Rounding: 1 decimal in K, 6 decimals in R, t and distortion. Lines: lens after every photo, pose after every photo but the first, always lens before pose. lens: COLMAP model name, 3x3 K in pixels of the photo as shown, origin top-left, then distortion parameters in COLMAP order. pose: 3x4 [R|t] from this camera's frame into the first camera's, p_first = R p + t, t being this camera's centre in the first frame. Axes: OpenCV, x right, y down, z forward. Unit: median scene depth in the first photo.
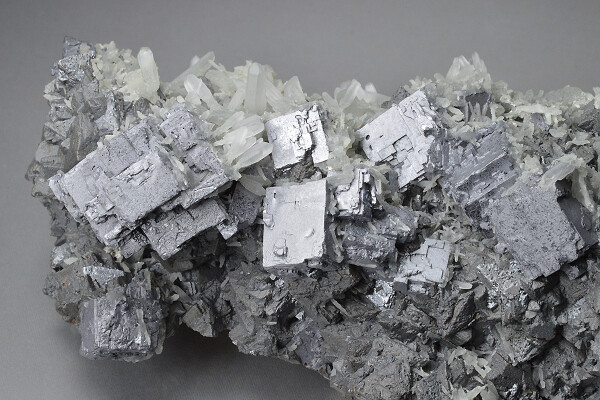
lens RADIAL K [[1656.4, 0, 300.4], [0, 1656.4, 200.2], [0, 0, 1]] dist [-0.037485, 0.000000]
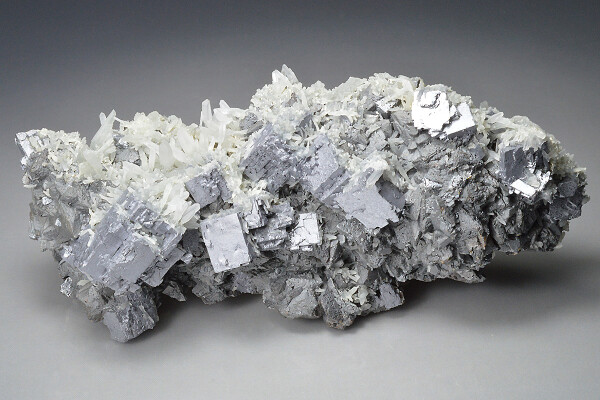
lens RADIAL K [[1656.4, 0, 300.3], [0, 1656.4, 199.7], [0, 0, 1]] dist [-0.037485, 0.000000]
pose [[0.935539, -0.332711, 0.118622, -0.112856], [0.260274, 0.876355, 0.405290, -0.656890], [-0.238800, -0.348290, 0.906460, -0.469635]]
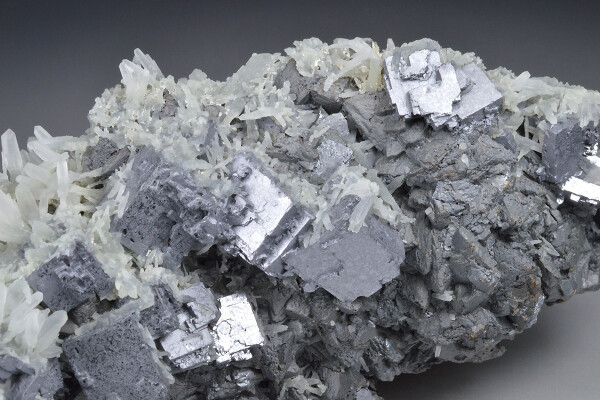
lens RADIAL K [[1656.4, 0, 300.4], [0, 1656.4, 201.0], [0, 0, 1]] dist [-0.037485, 0.000000]
pose [[0.794739, -0.467852, 0.386658, -0.224471], [0.279666, 0.847663, 0.450837, -0.435620], [-0.538681, -0.250163, 0.804513, 0.249902]]
